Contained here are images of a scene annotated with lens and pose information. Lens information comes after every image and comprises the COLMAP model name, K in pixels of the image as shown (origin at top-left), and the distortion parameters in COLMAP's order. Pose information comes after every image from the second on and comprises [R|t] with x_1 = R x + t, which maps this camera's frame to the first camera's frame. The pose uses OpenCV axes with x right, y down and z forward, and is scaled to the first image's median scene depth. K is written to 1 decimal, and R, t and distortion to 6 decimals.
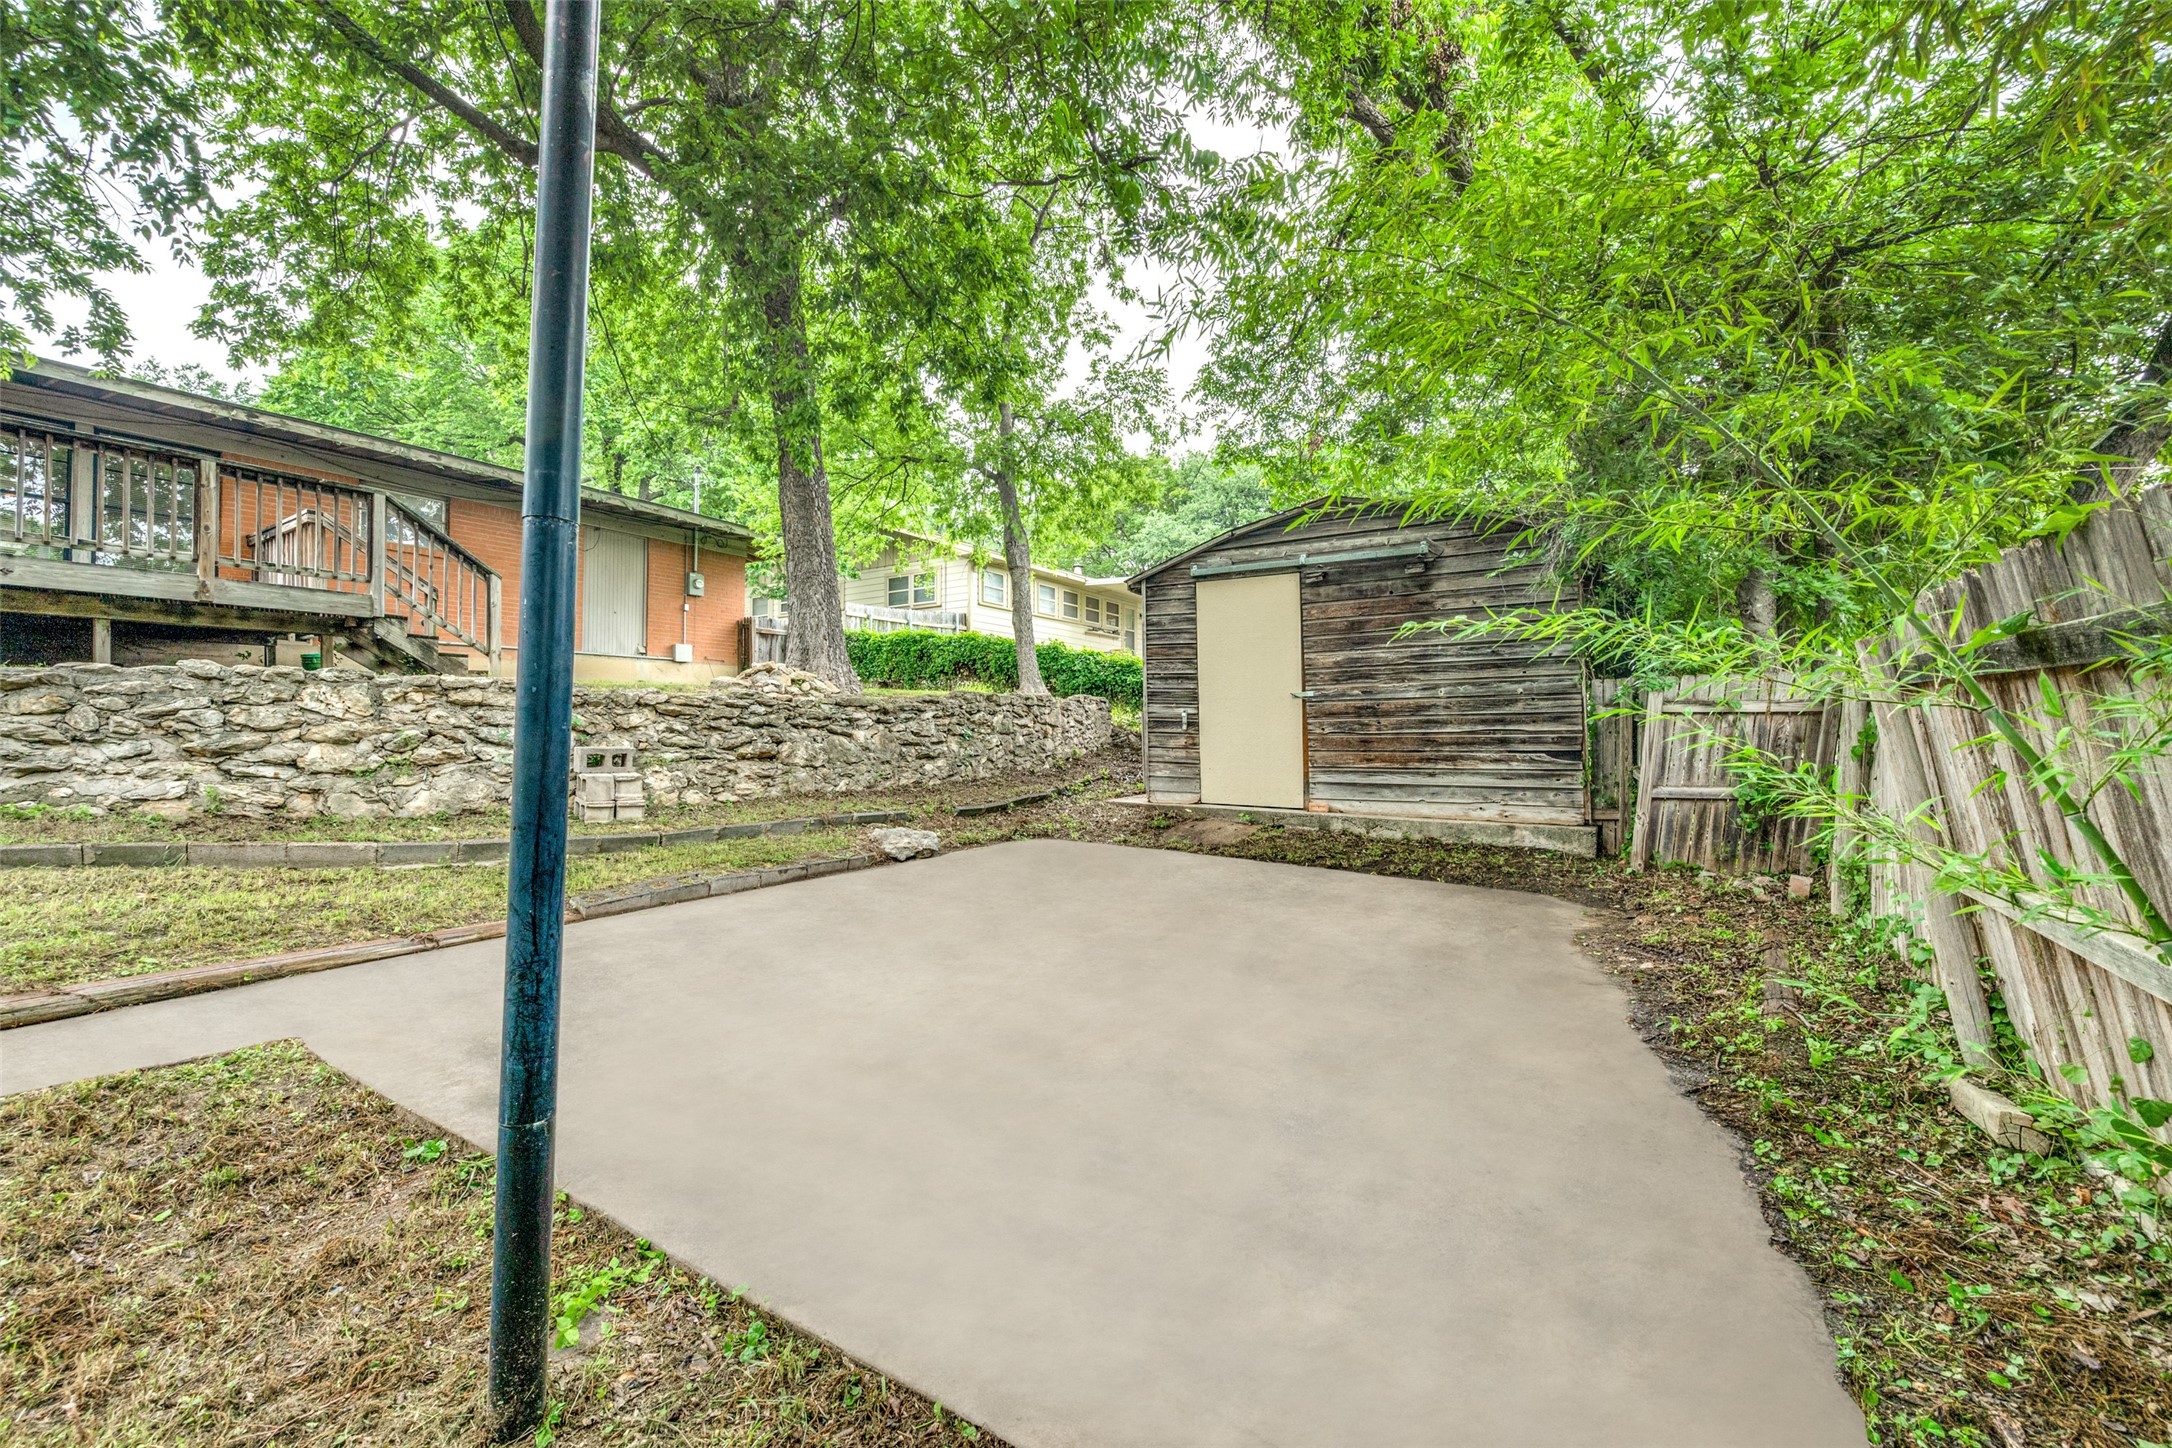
lens RADIAL K [[941.5, 0, 1086.0], [0, 941.5, 724.0], [0, 0, 1]] dist [0.000604, 0.000064]
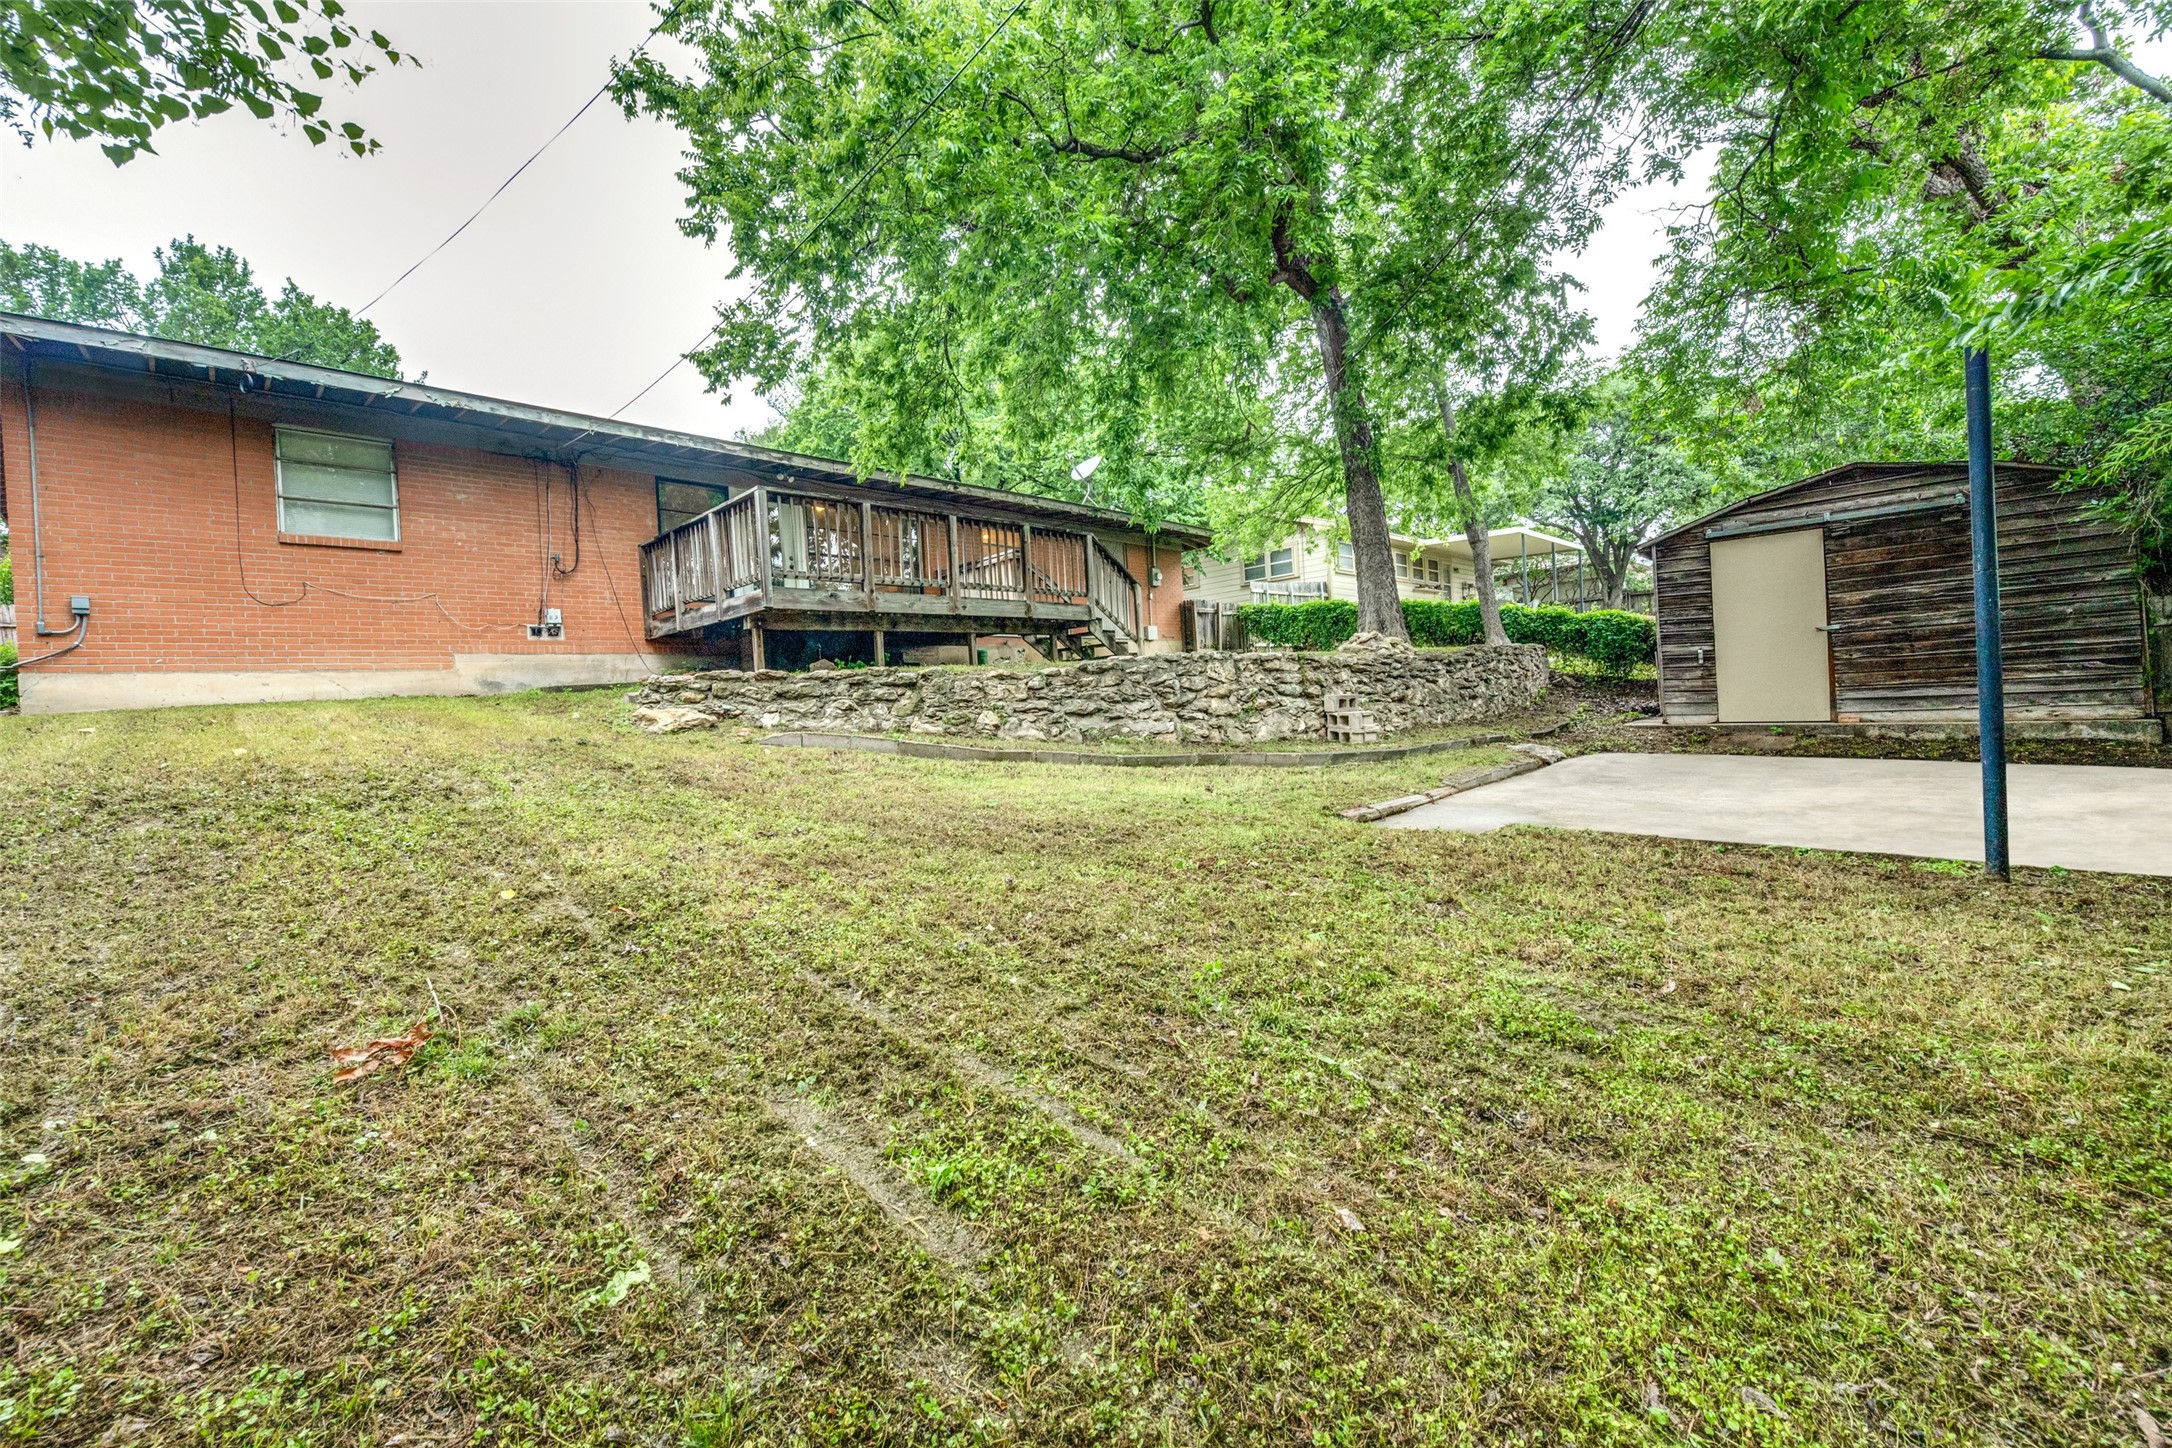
lens RADIAL K [[908.4, 0, 1086.0], [0, 908.4, 724.0], [0, 0, 1]] dist [-0.002043, -0.000307]
pose [[0.968988, -0.045988, -0.242791, -0.431013], [0.055775, 0.997878, 0.033587, -0.000005], [0.240731, -0.046087, 0.969497, -0.387553]]
